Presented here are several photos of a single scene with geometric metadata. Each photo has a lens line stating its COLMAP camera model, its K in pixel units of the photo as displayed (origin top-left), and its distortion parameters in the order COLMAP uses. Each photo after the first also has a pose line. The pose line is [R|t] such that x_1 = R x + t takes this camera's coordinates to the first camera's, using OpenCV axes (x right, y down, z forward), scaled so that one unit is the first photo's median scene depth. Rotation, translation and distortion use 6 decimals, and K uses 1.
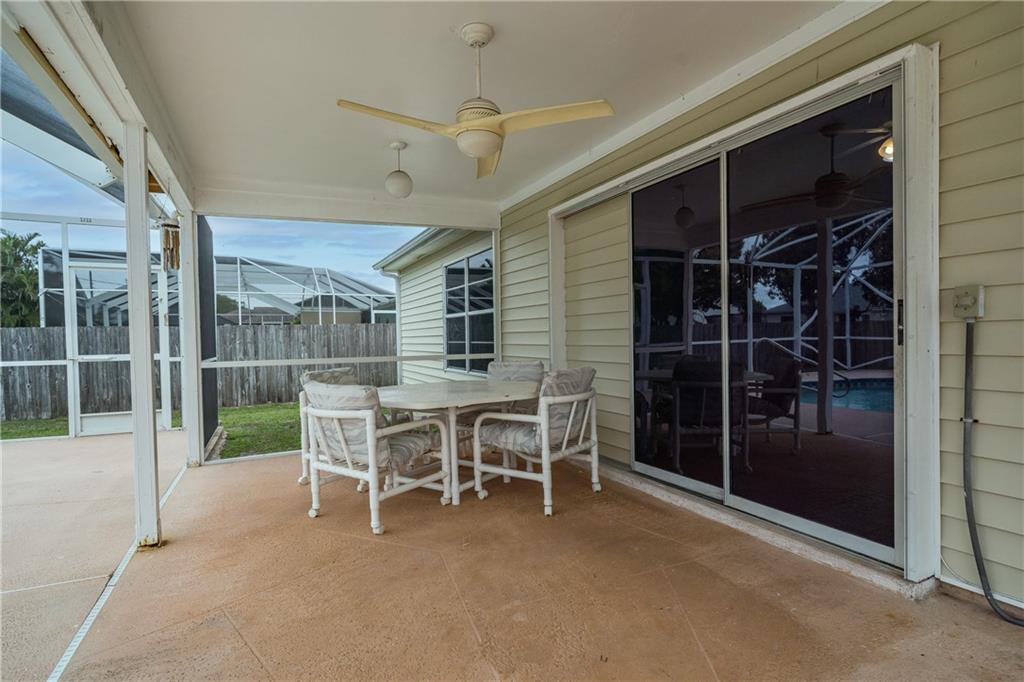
lens RADIAL K [[516.6, 0, 513.4], [0, 516.6, 344.2], [0, 0, 1]] dist [0.000362, -0.001091]
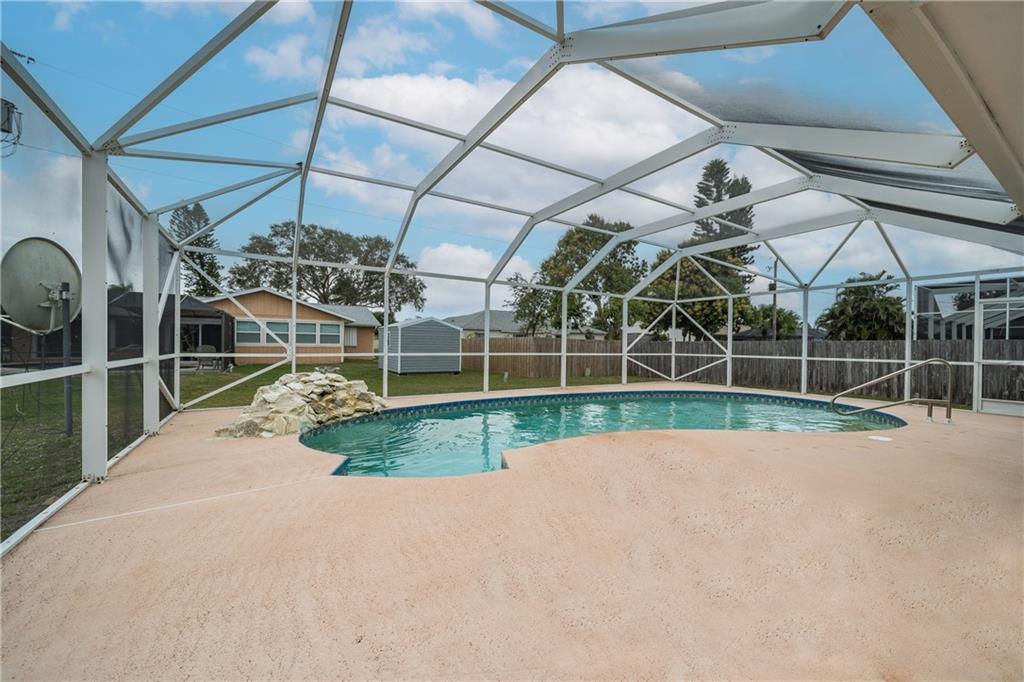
lens RADIAL K [[398.3, 0, 519.0], [0, 398.3, 346.5], [0, 0, 1]] dist [-0.001257, -0.000163]
pose [[0.119932, 0.022168, -0.992535, 0.294987], [-0.030715, 0.999355, 0.018609, 0.003369], [0.992307, 0.028254, 0.120536, -0.912267]]
